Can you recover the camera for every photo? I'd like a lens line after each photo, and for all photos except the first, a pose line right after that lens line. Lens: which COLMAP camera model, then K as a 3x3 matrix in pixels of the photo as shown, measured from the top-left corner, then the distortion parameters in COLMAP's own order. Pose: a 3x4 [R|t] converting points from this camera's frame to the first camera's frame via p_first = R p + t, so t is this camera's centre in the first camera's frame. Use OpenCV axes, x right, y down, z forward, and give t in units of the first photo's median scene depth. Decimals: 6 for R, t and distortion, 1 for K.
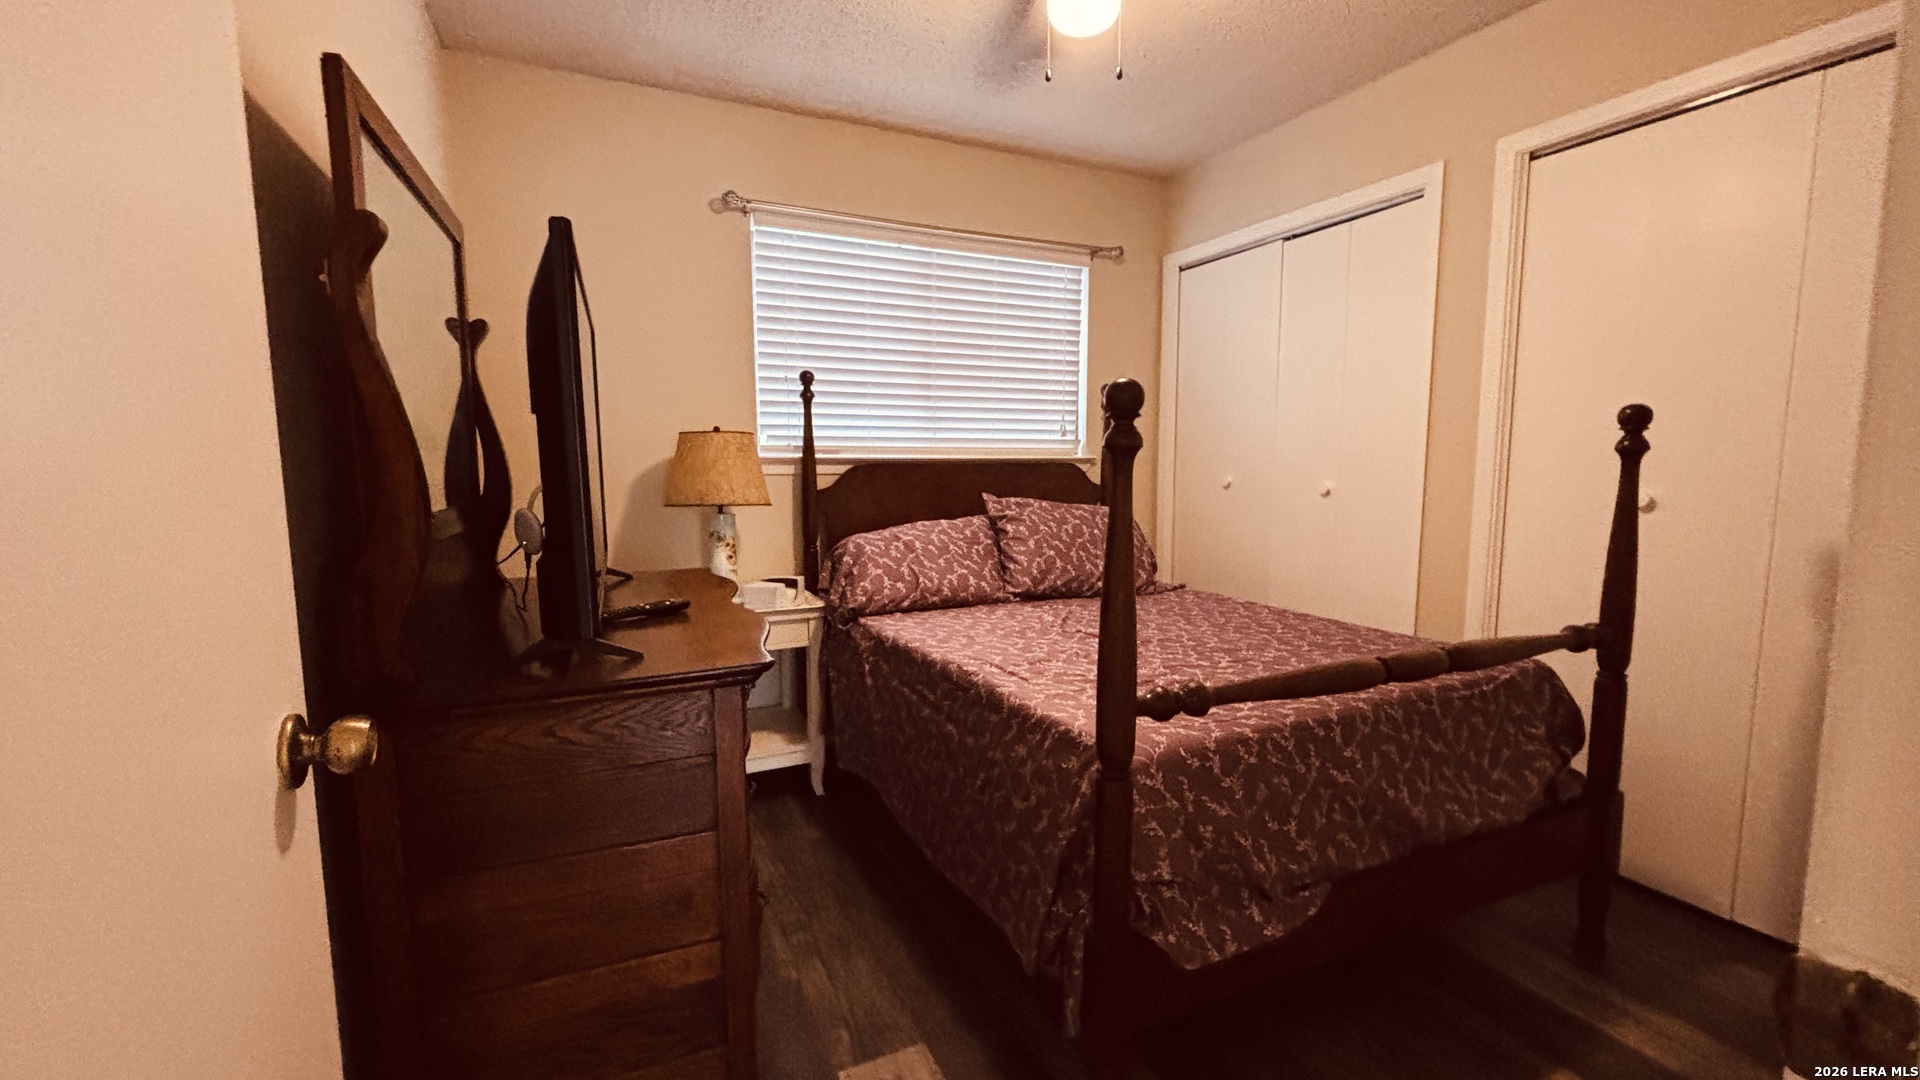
lens RADIAL K [[779.1, 0, 949.1], [0, 779.1, 545.4], [0, 0, 1]] dist [0.000870, 0.000335]
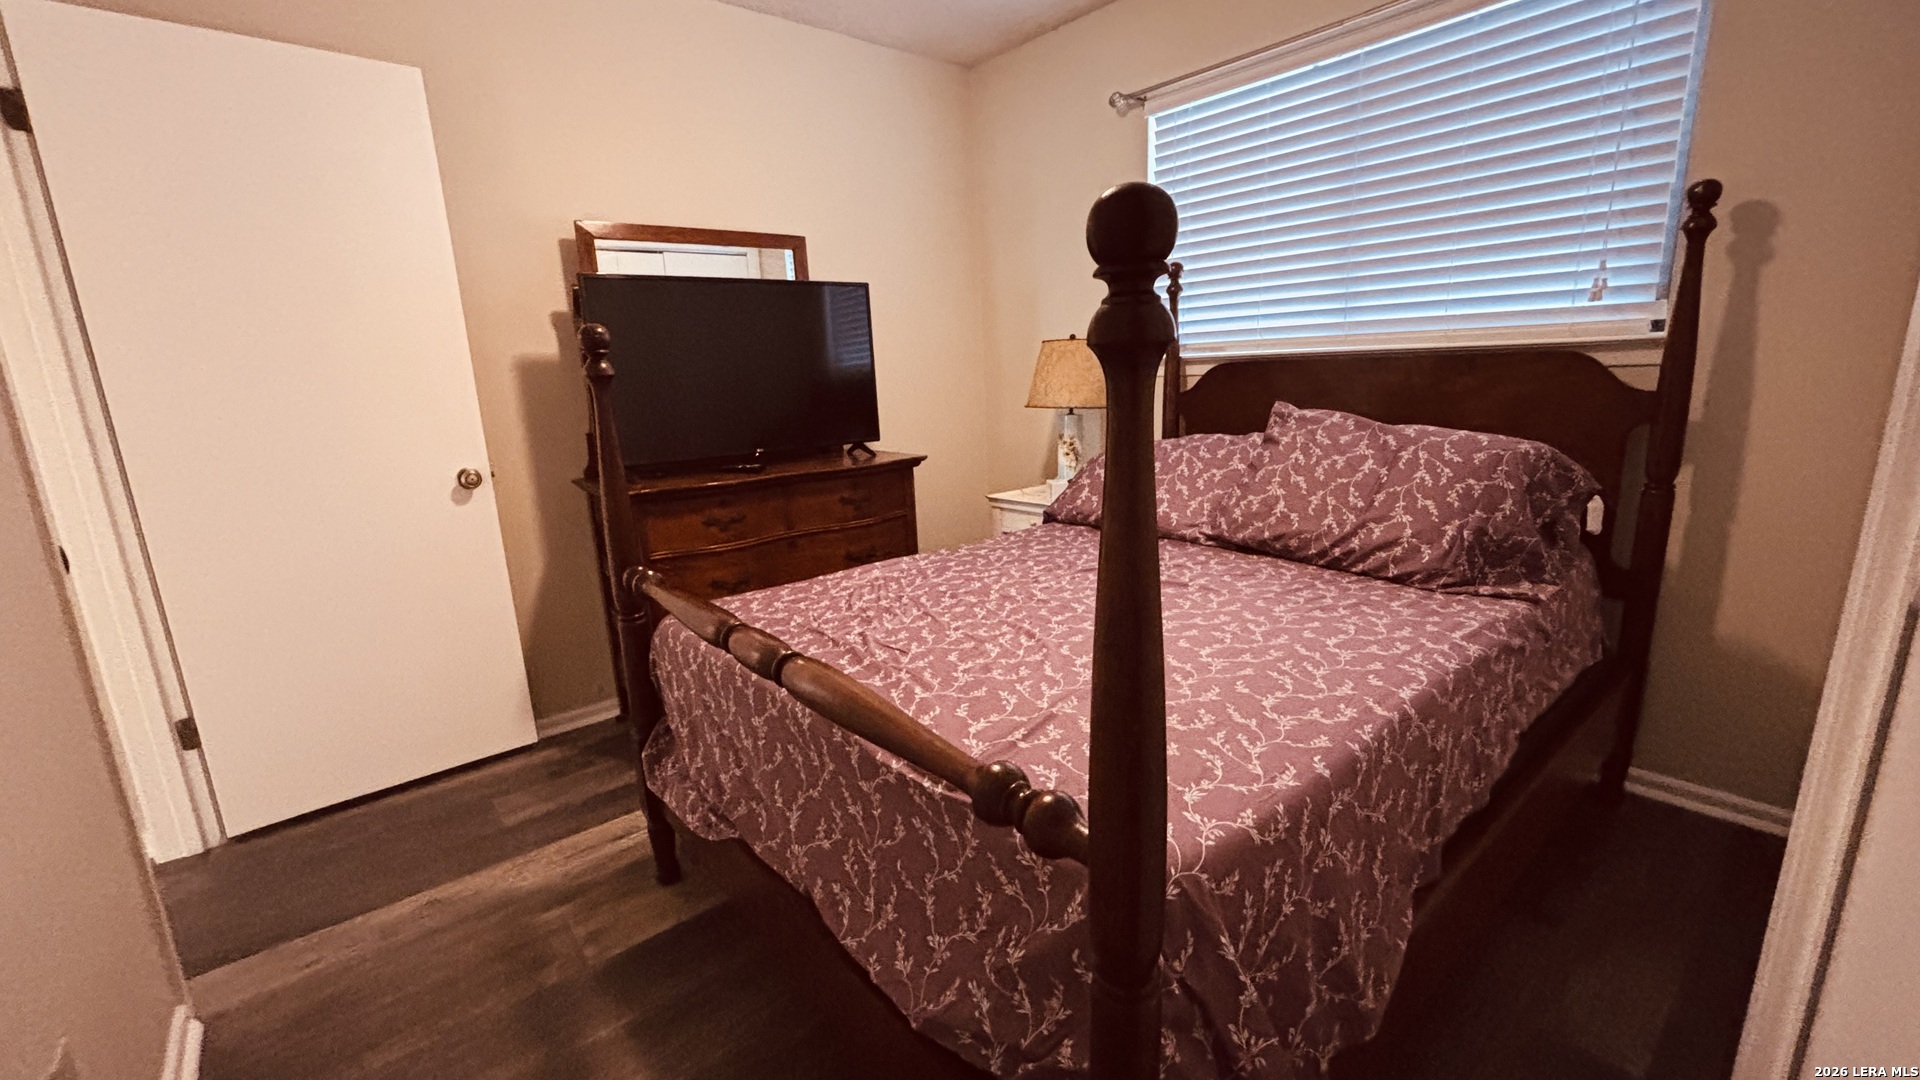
lens RADIAL K [[779.1, 0, 949.1], [0, 779.1, 545.4], [0, 0, 1]] dist [0.000870, 0.000335]
pose [[0.268883, 0.201767, -0.941802, 0.720641], [-0.064783, 0.979387, 0.191324, -0.058027], [0.960992, 0.009569, 0.276412, 0.516535]]
